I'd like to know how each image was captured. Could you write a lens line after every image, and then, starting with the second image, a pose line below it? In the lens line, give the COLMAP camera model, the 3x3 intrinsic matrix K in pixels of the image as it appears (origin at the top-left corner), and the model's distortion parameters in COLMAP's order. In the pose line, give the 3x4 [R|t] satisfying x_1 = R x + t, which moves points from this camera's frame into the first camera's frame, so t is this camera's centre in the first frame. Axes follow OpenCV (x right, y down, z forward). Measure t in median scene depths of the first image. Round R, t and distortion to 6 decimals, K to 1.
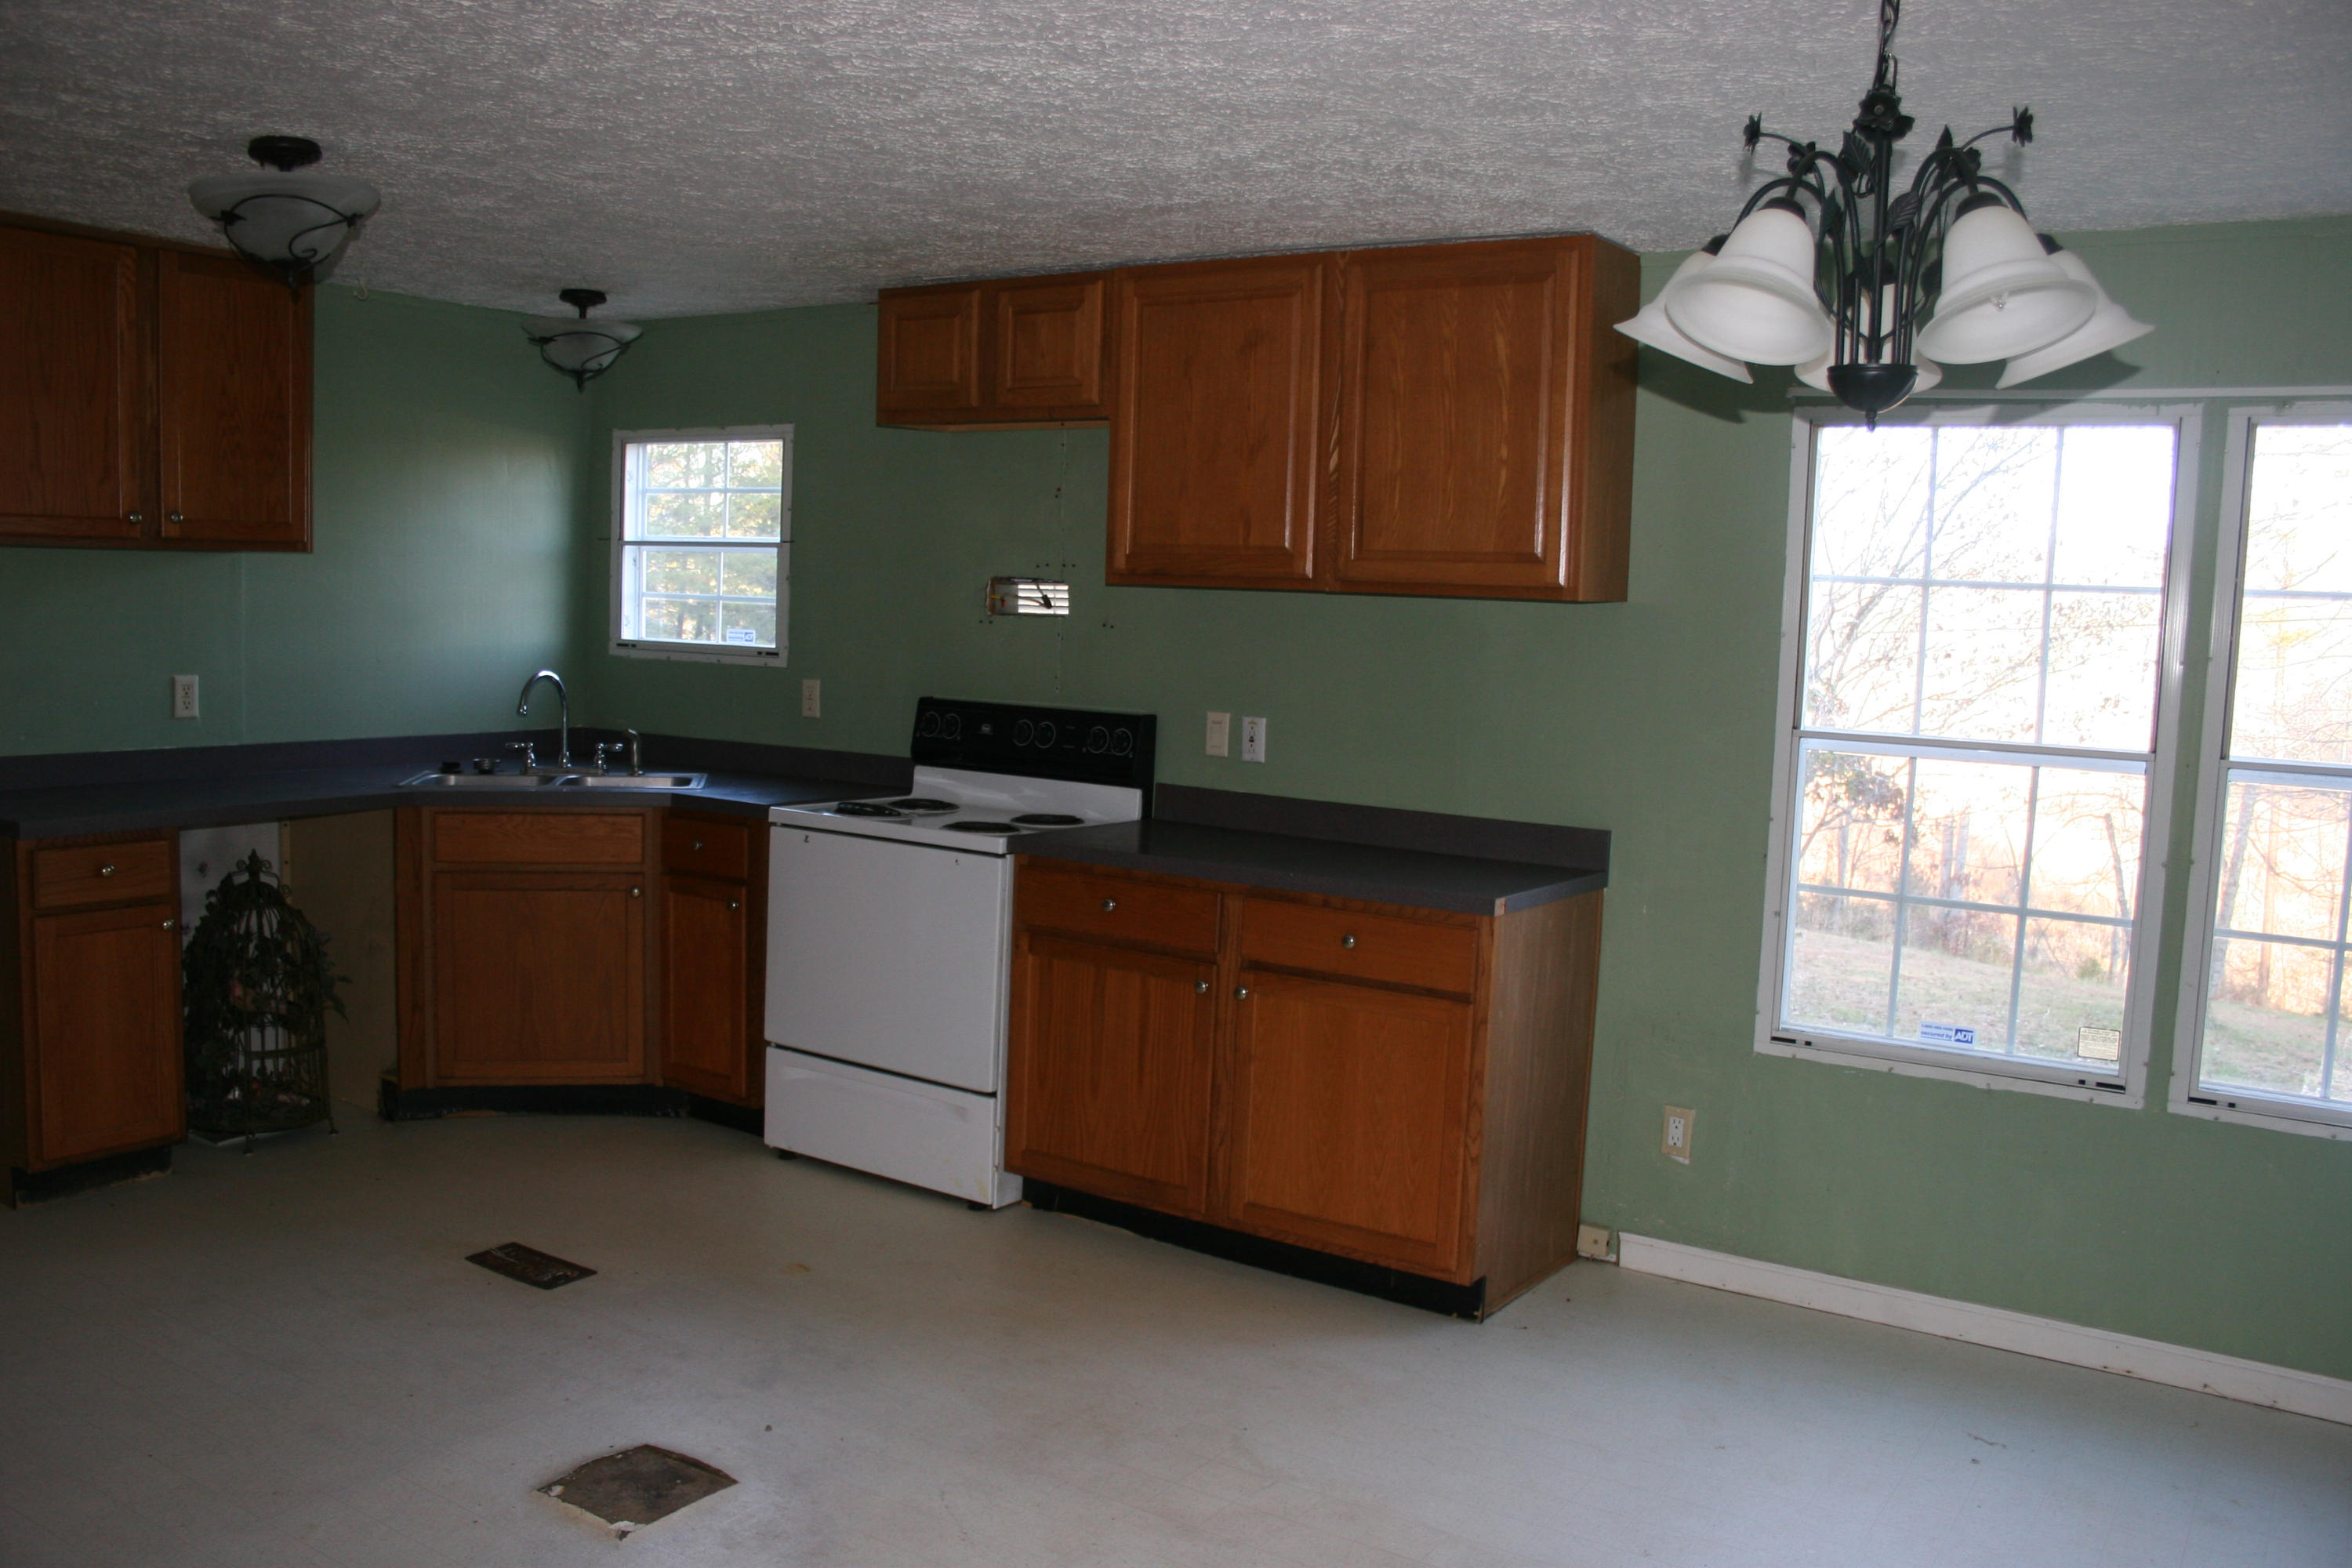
lens RADIAL K [[1881.5, 0, 1176.0], [0, 1881.5, 784.0], [0, 0, 1]] dist [-0.121074, 0.001875]
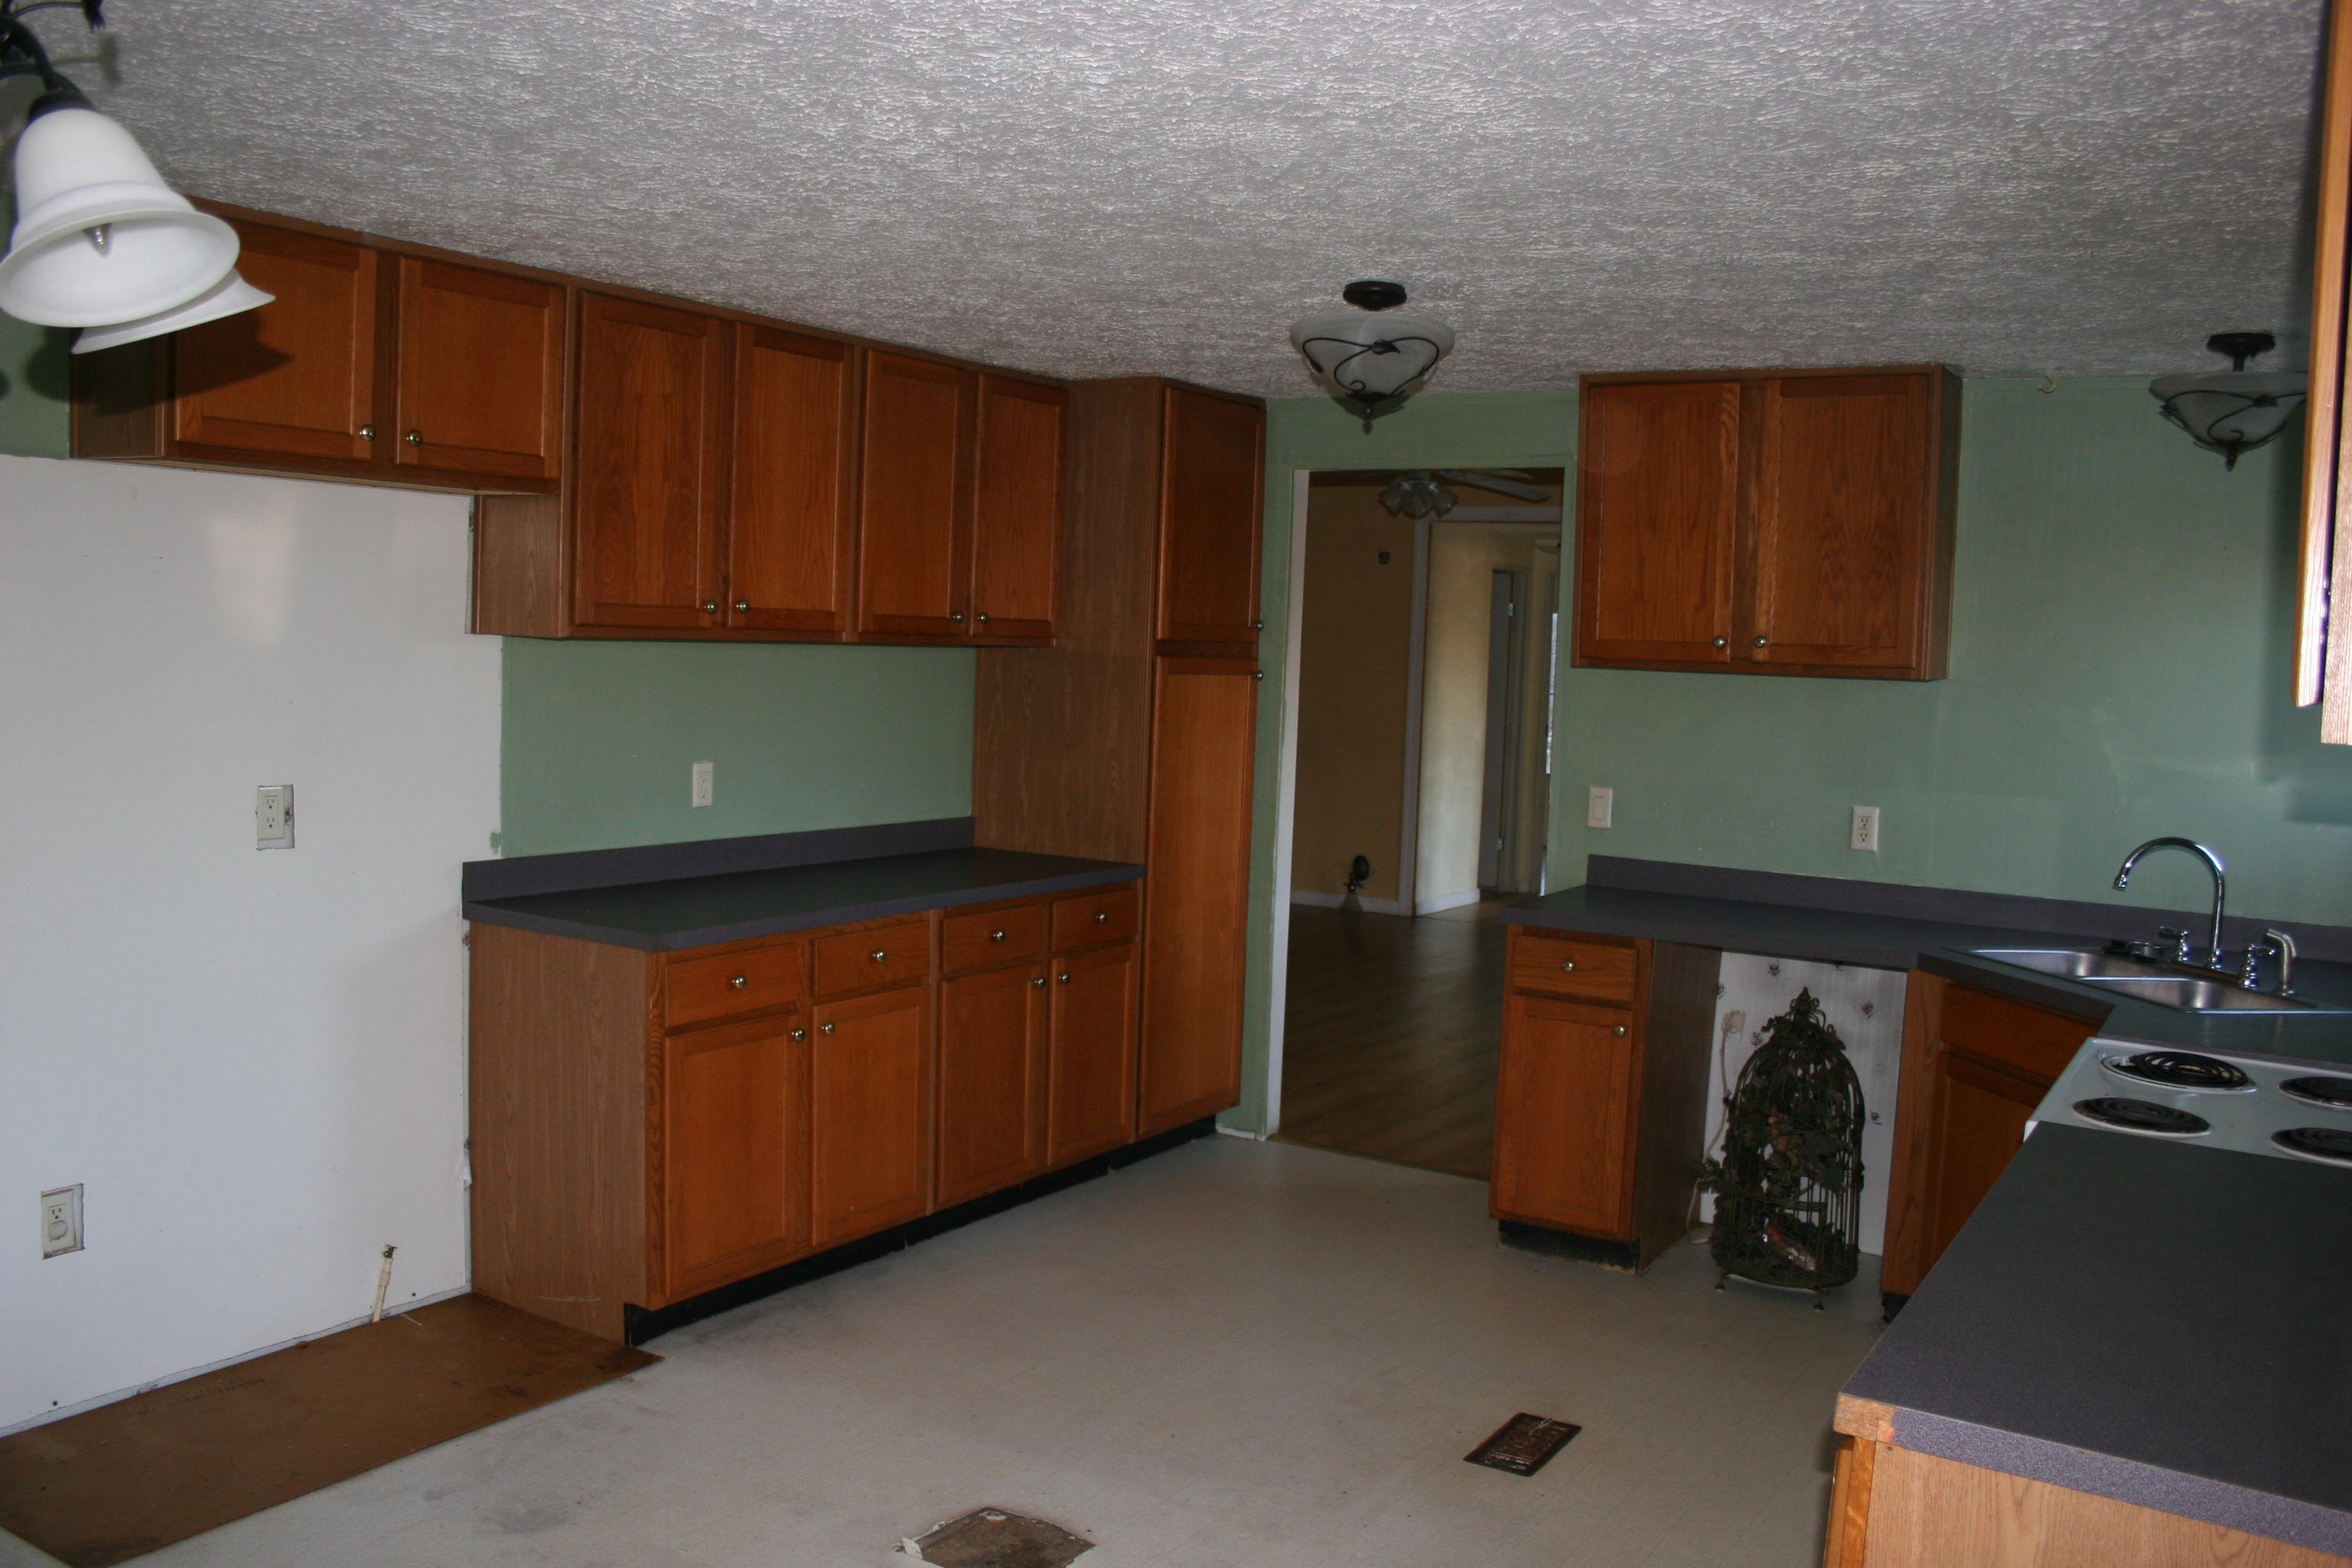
lens RADIAL K [[1881.5, 0, 1176.0], [0, 1881.5, 784.0], [0, 0, 1]] dist [-0.121074, 0.001875]
pose [[-0.002288, 0.032461, -0.999470, 0.465713], [-0.133928, 0.990459, 0.032475, -0.057487], [0.990988, 0.133931, 0.002081, 0.663110]]
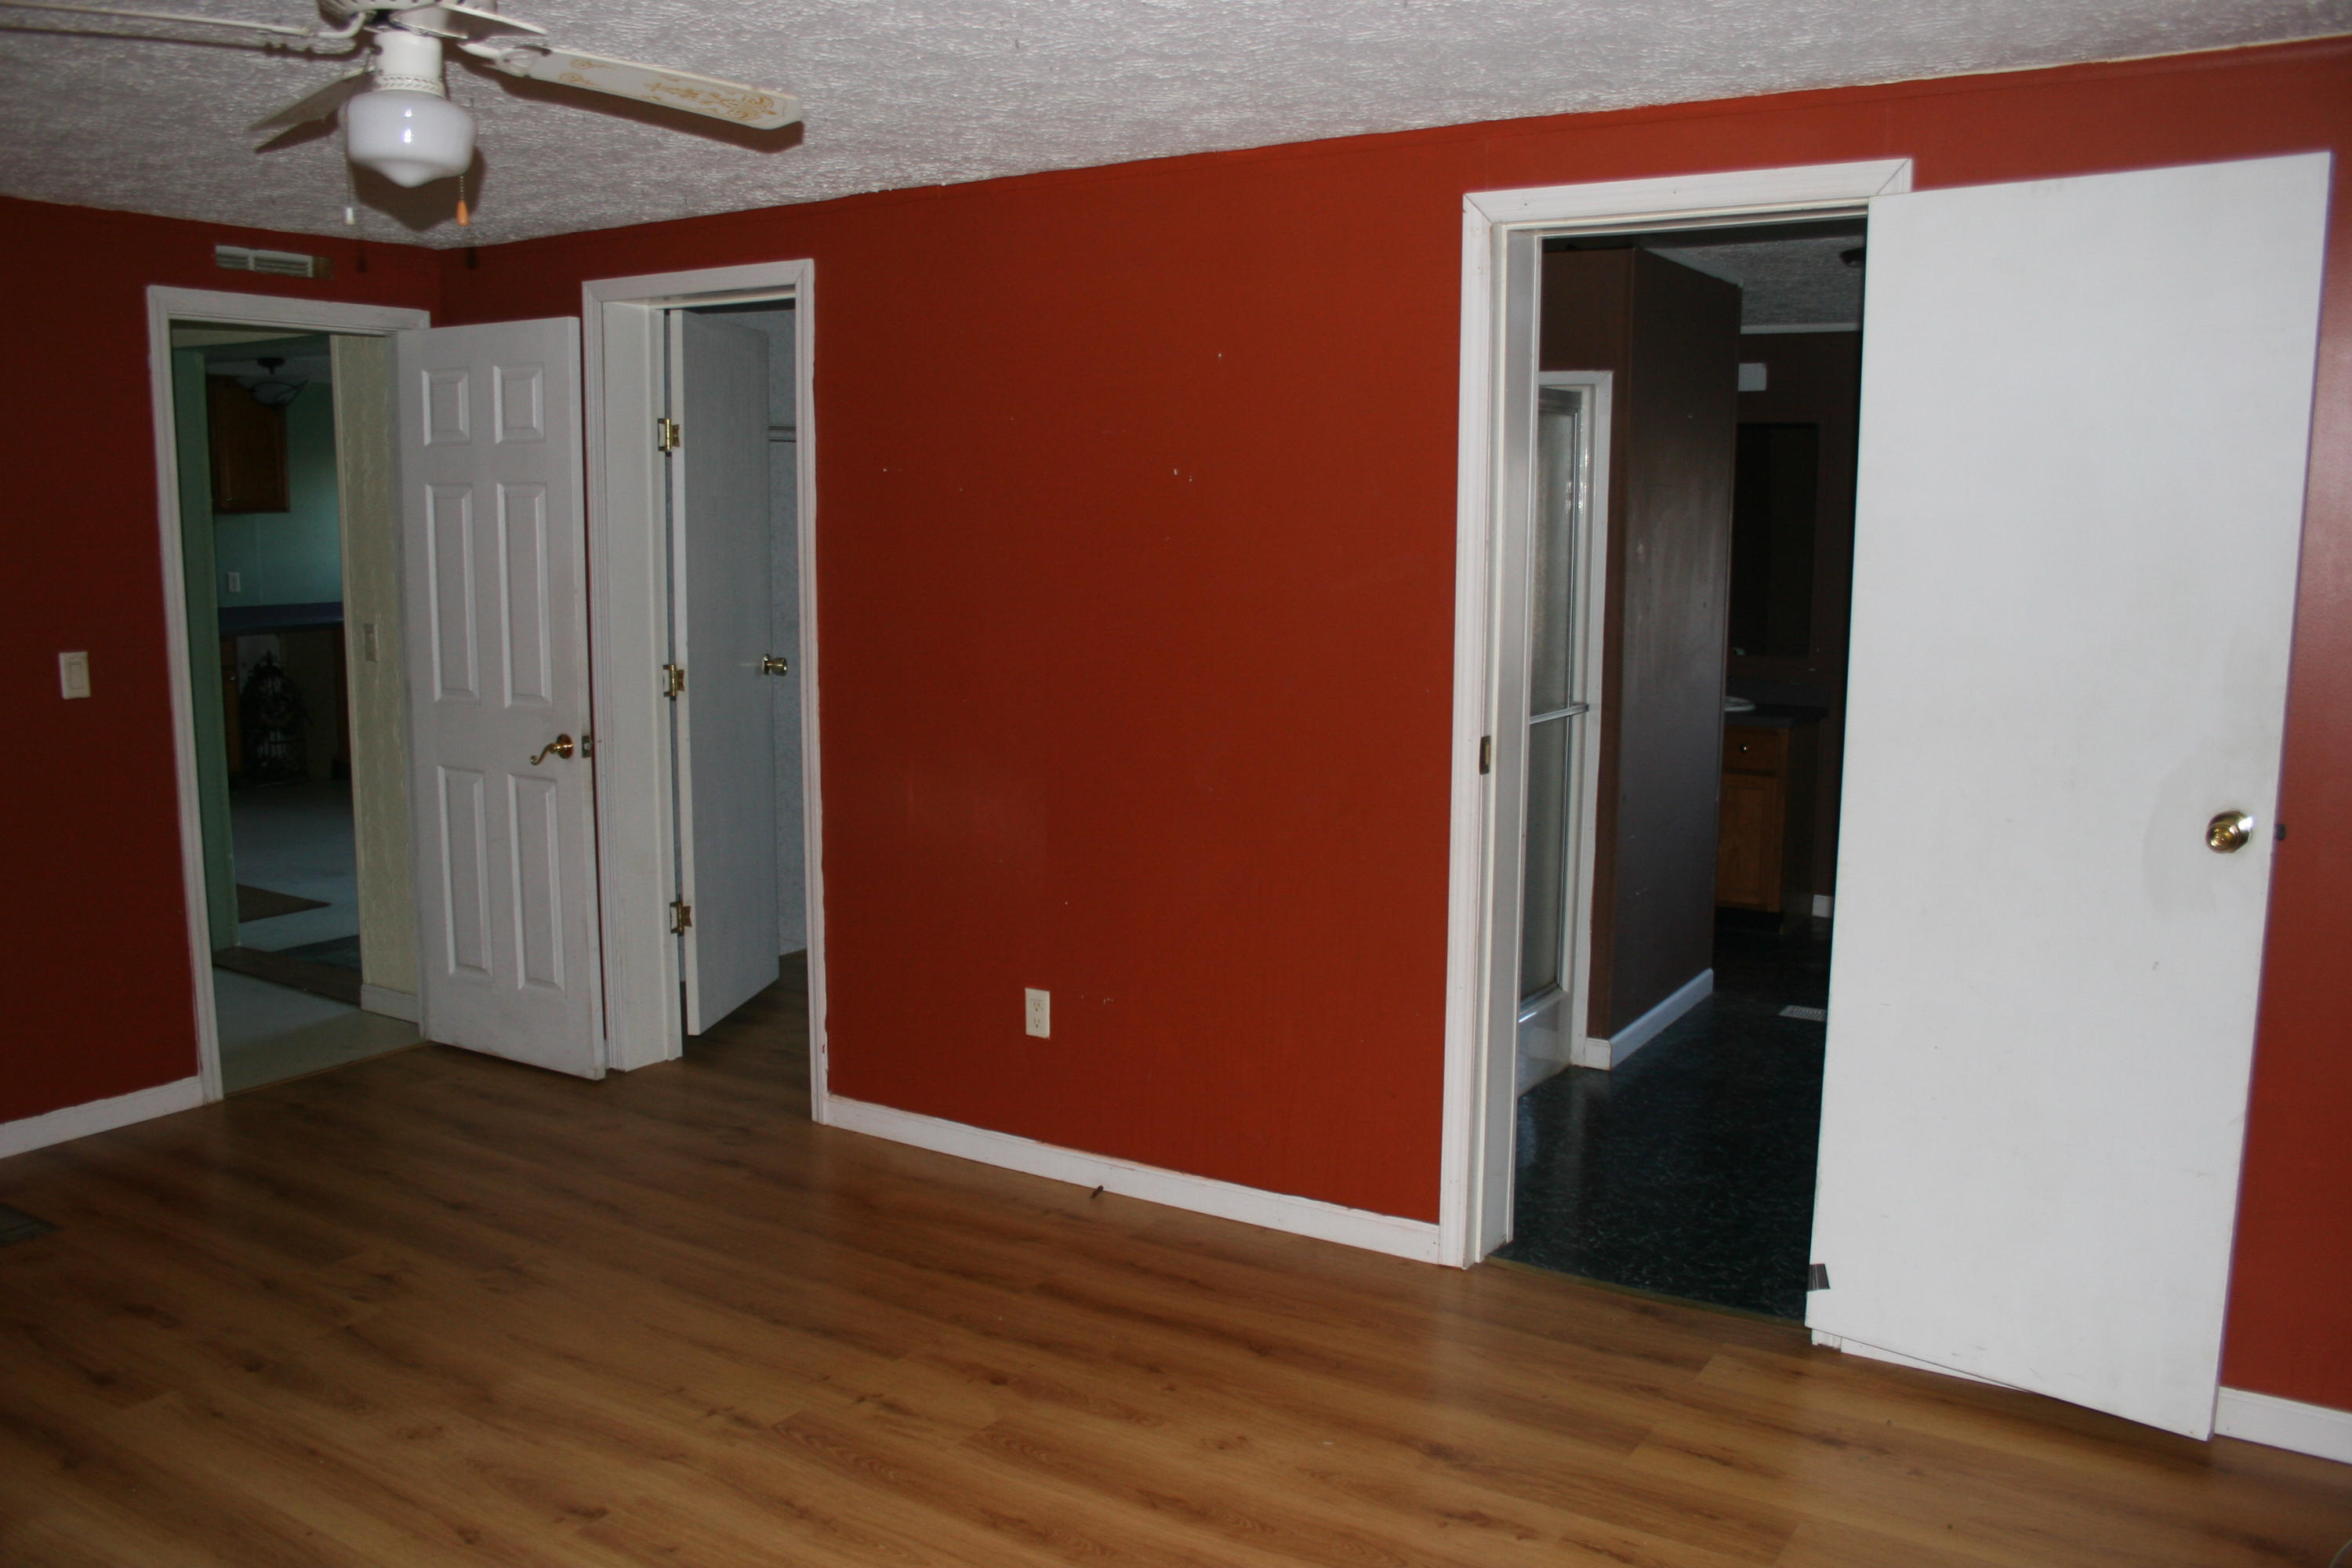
lens RADIAL K [[1881.5, 0, 1176.0], [0, 1881.5, 784.0], [0, 0, 1]] dist [-0.121074, 0.001875]
pose [[0.999414, -0.034190, 0.001876, 0.568726], [0.034097, 0.998720, 0.037356, 0.151414], [-0.003151, -0.037270, 0.999300, -1.189451]]
